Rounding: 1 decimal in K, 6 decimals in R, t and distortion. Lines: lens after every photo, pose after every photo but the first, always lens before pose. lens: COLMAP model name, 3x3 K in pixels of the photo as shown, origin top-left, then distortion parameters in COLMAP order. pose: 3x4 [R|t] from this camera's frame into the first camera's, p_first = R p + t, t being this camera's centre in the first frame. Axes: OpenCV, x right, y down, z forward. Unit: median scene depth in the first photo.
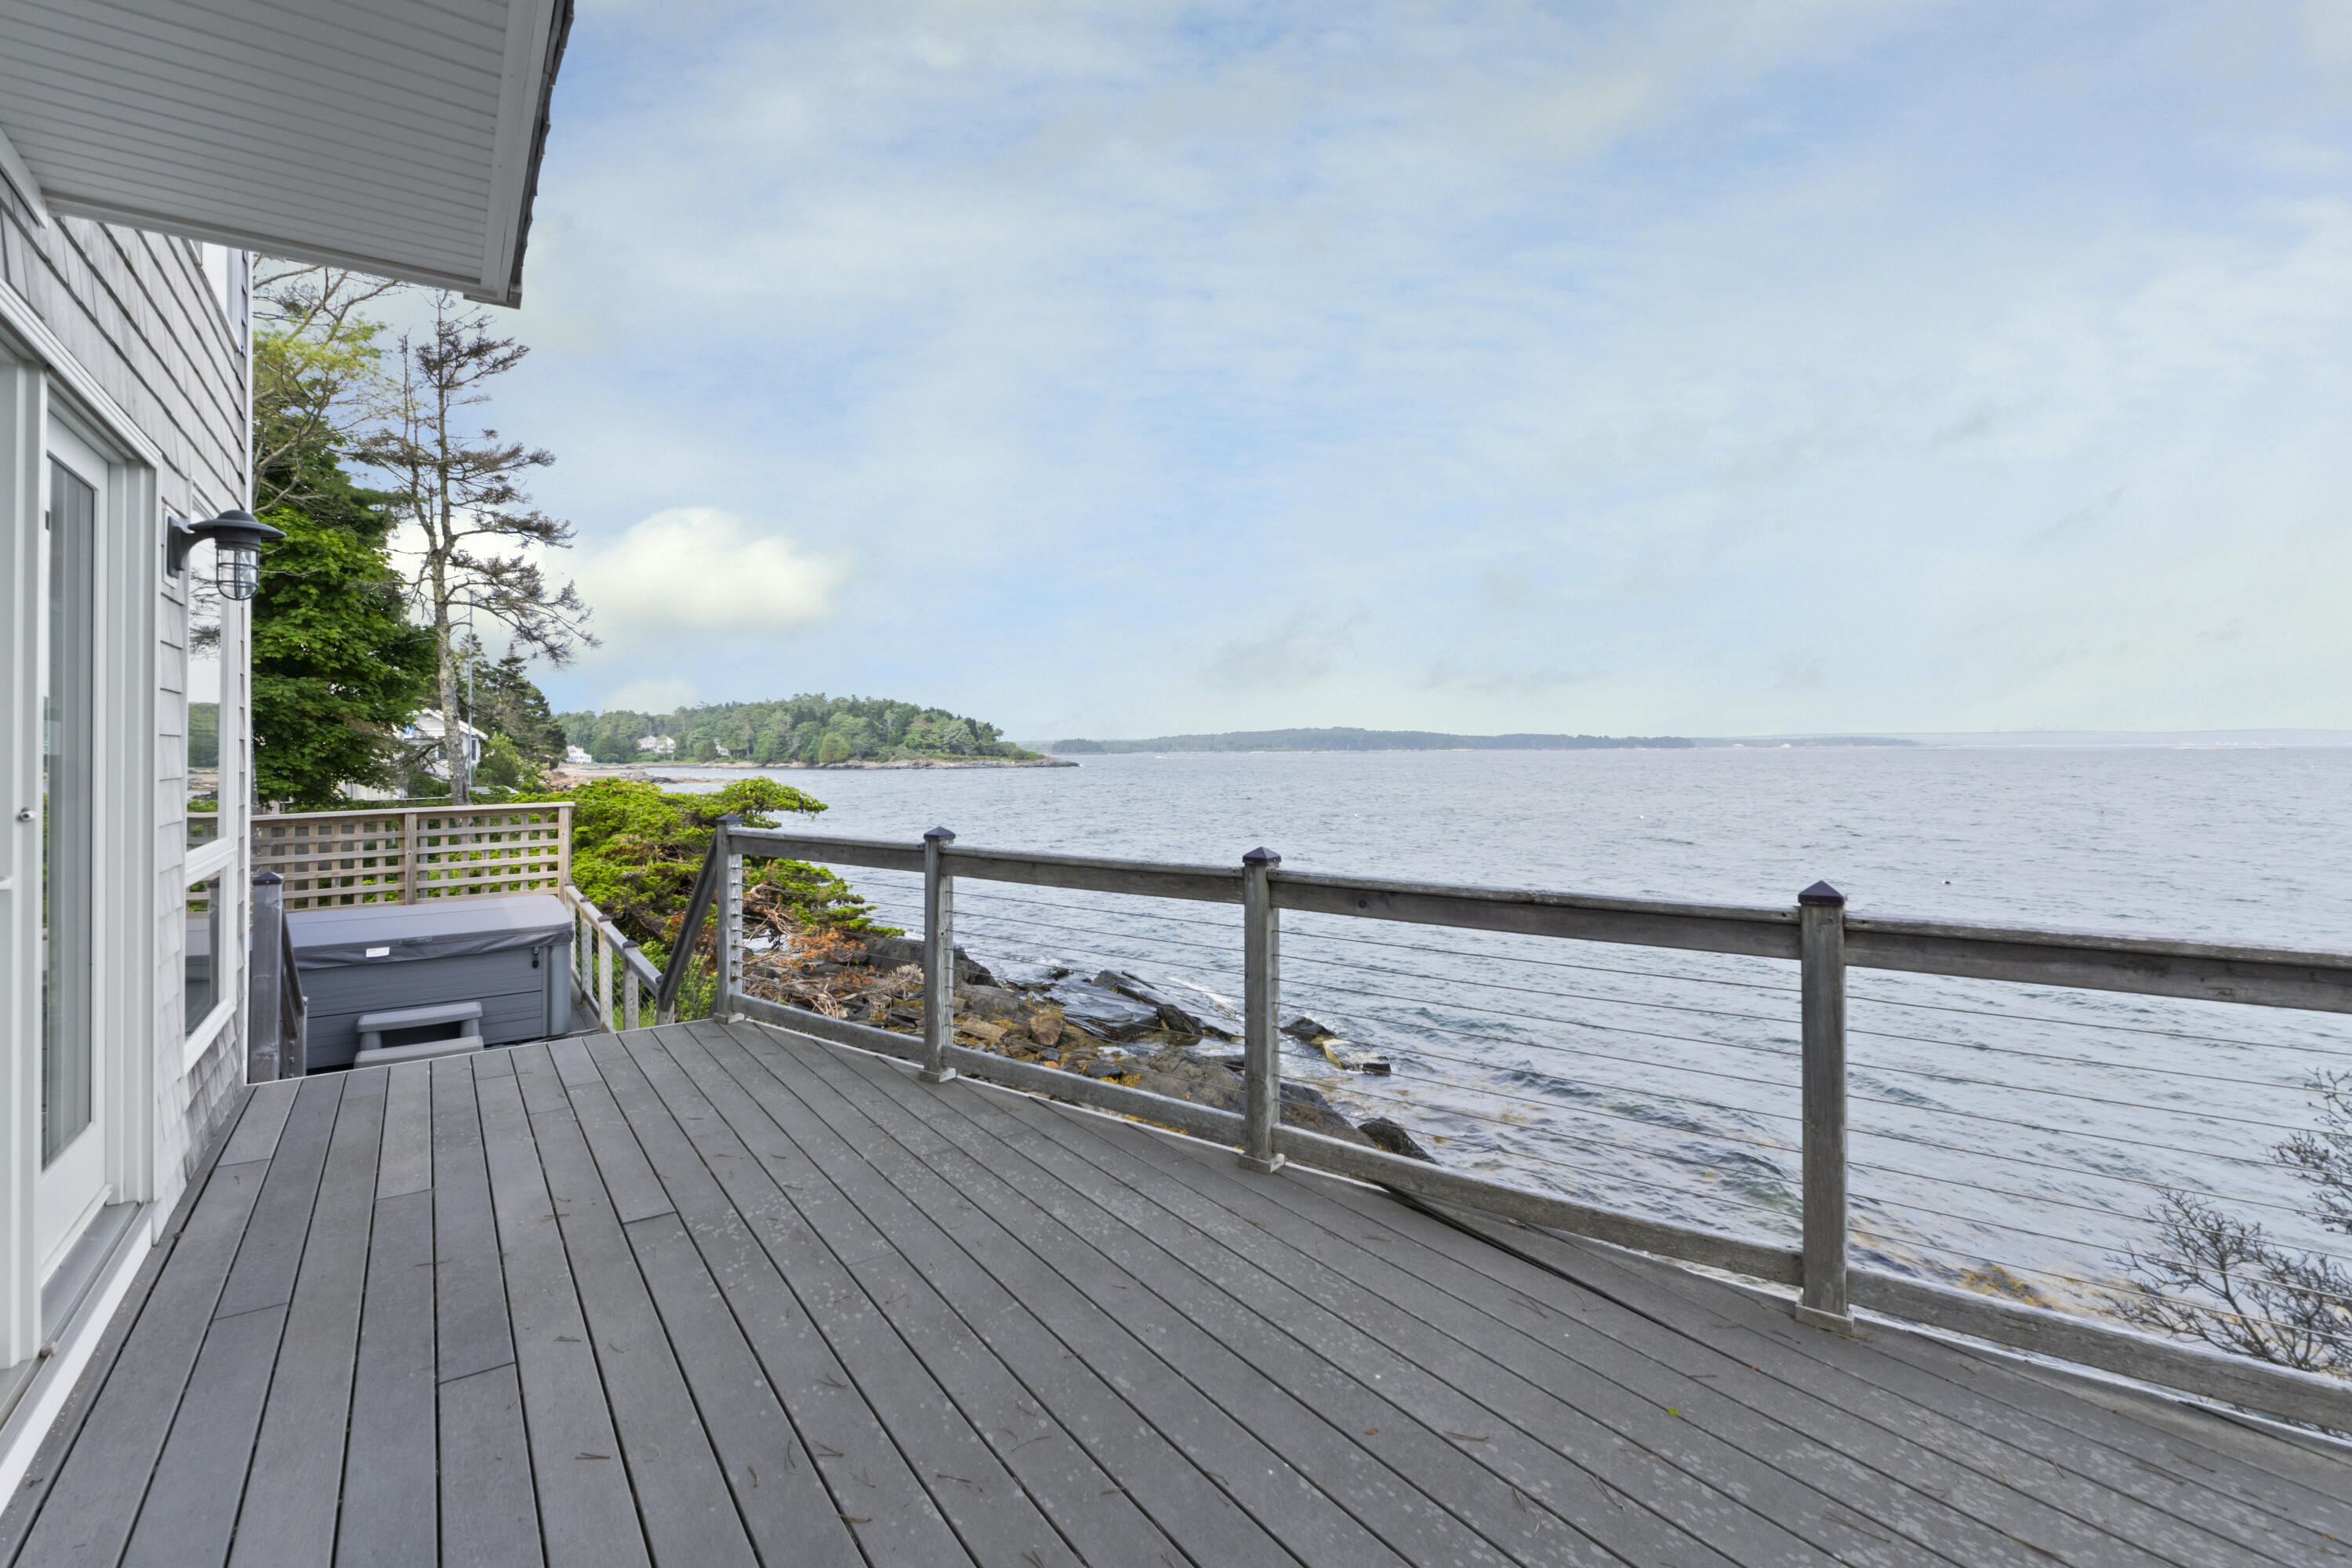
lens RADIAL K [[1029.7, 0, 1190.2], [0, 1029.7, 776.5], [0, 0, 1]] dist [-0.023062, -0.000776]
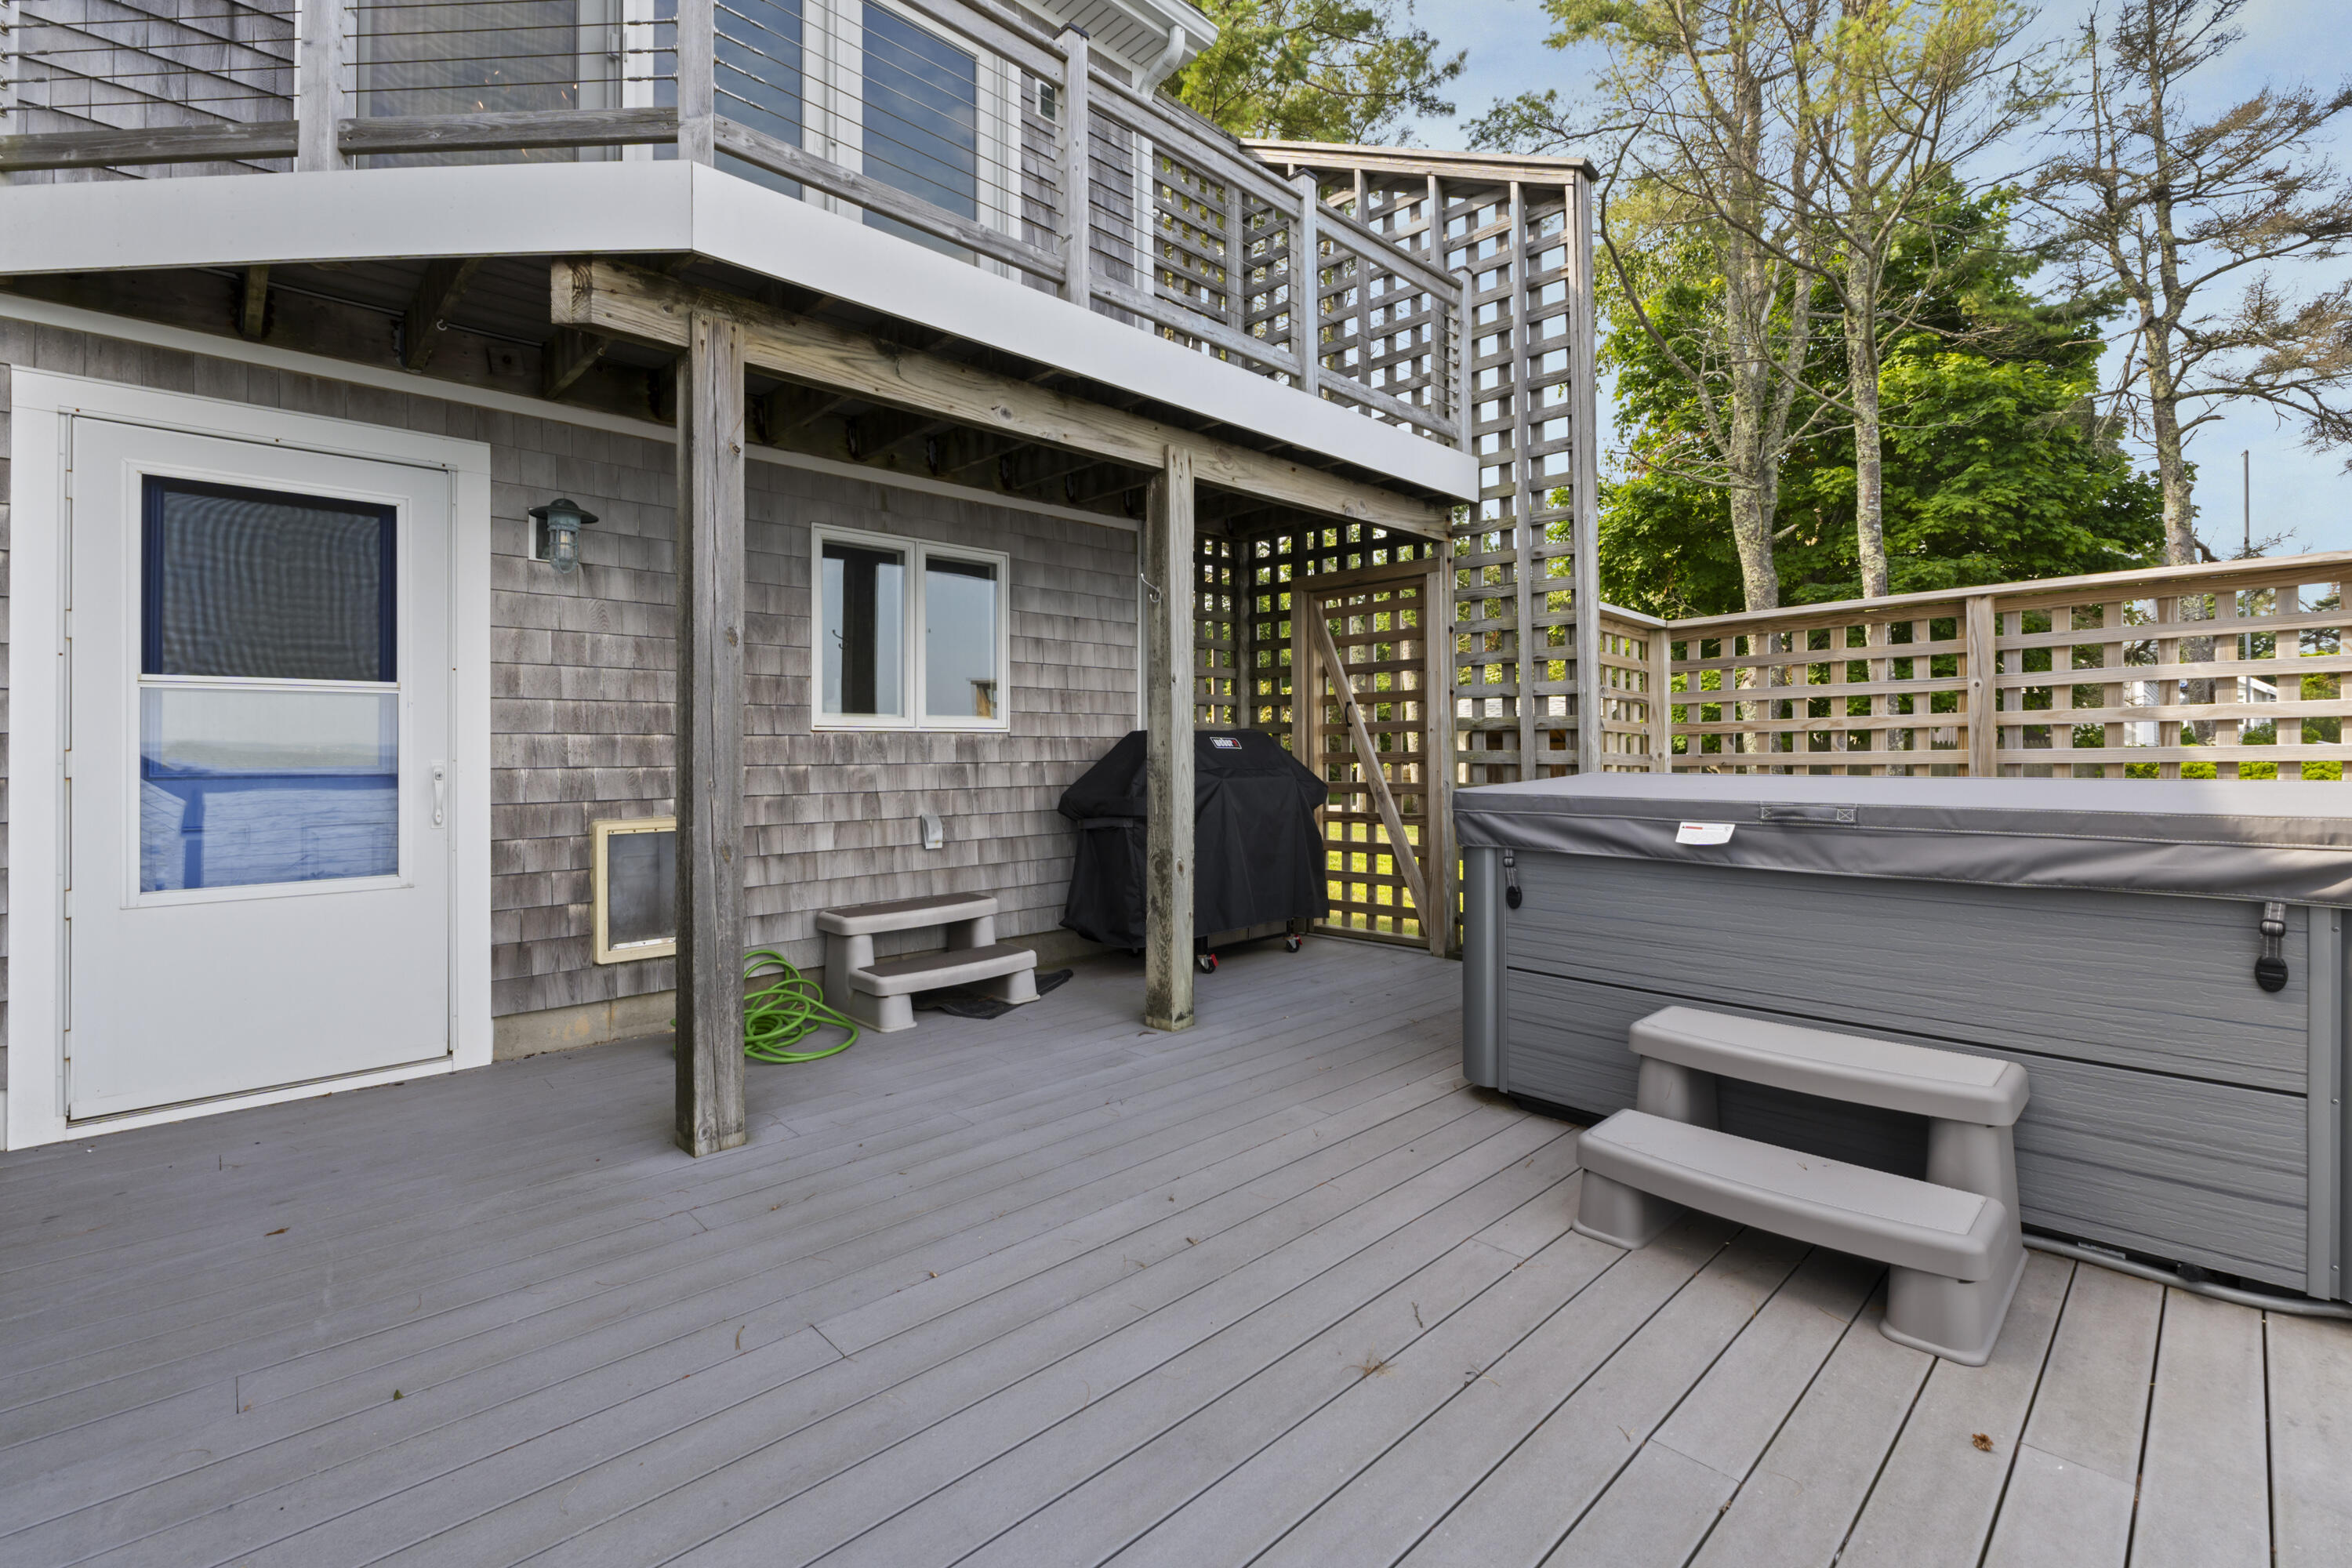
lens RADIAL K [[1029.7, 0, 1191.6], [0, 1029.7, 771.1], [0, 0, 1]] dist [-0.023062, -0.000776]
pose [[0.139033, -0.002069, -0.990286, -0.198252], [0.001353, 0.999997, -0.001900, 0.062358], [0.990287, -0.001075, 0.139035, 0.304920]]
